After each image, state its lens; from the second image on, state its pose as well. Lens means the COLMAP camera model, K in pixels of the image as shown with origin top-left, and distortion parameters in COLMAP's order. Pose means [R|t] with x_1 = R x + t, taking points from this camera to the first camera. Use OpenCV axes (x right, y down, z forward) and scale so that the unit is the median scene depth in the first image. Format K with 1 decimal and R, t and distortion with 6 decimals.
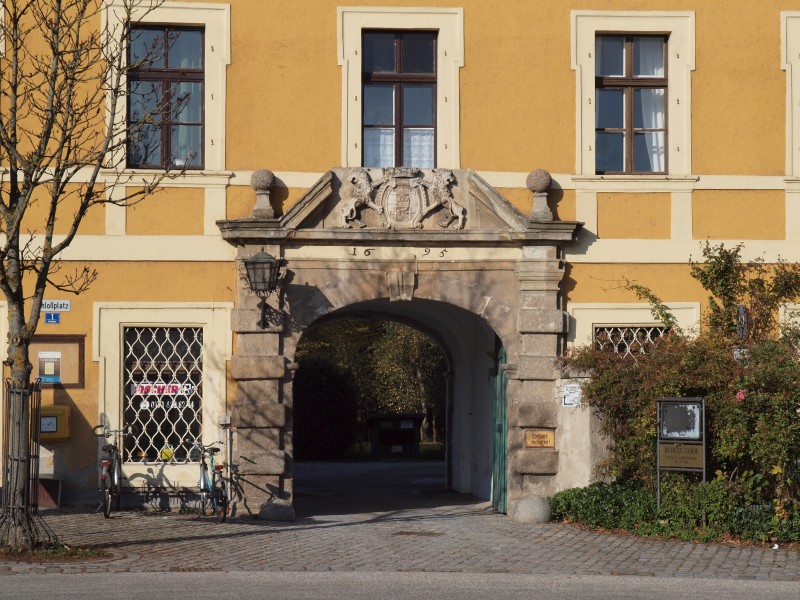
lens RADIAL K [[2068.9, 0, 392.8], [0, 2068.9, 301.8], [0, 0, 1]] dist [0.177222, 0.000000]
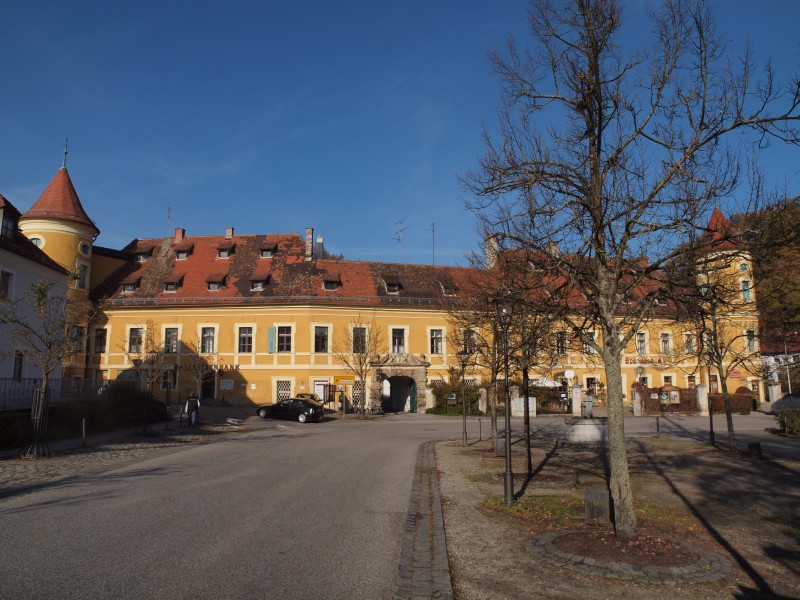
lens RADIAL K [[616.0, 0, 396.5], [0, 616.0, 302.0], [0, 0, 1]] dist [-0.082738, 0.047243]
pose [[0.970103, 0.021793, 0.241712, -0.422396], [-0.000913, 0.996281, -0.086163, -0.057952], [-0.242691, 0.083366, 0.966515, -0.671849]]
